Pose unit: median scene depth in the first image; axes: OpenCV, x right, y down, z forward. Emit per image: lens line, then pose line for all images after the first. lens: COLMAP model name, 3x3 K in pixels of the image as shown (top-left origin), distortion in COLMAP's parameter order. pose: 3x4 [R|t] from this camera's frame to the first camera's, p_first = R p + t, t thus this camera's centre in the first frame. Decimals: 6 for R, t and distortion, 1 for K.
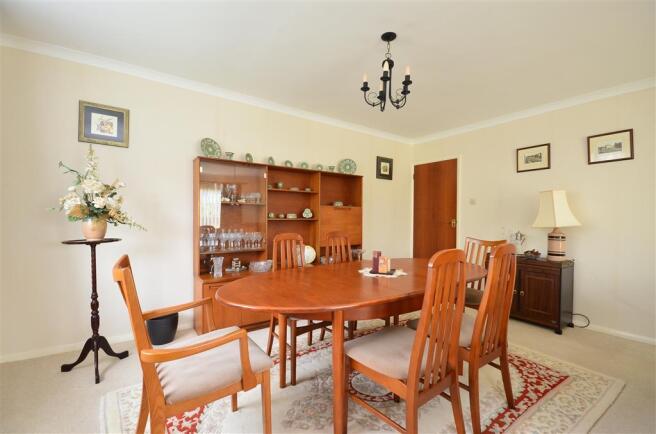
lens RADIAL K [[296.2, 0, 340.8], [0, 296.2, 218.6], [0, 0, 1]] dist [-0.009732, -0.000150]
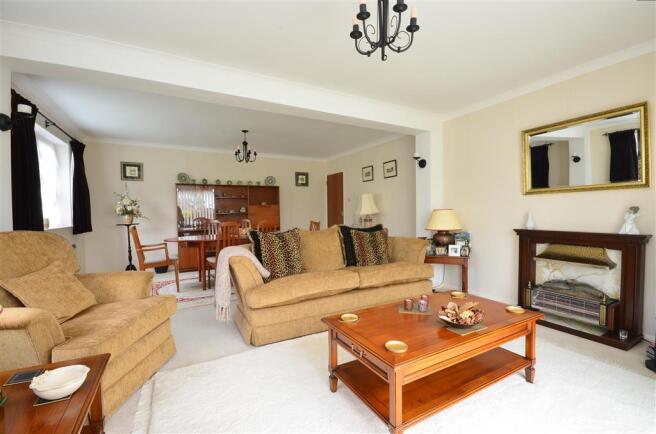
lens RADIAL K [[296.2, 0, 340.8], [0, 296.2, 218.6], [0, 0, 1]] dist [-0.009732, -0.000150]
pose [[0.993867, -0.020898, -0.108592, 0.776058], [0.023604, 0.999440, 0.023699, 0.008856], [0.108036, -0.026117, 0.993804, -0.813455]]
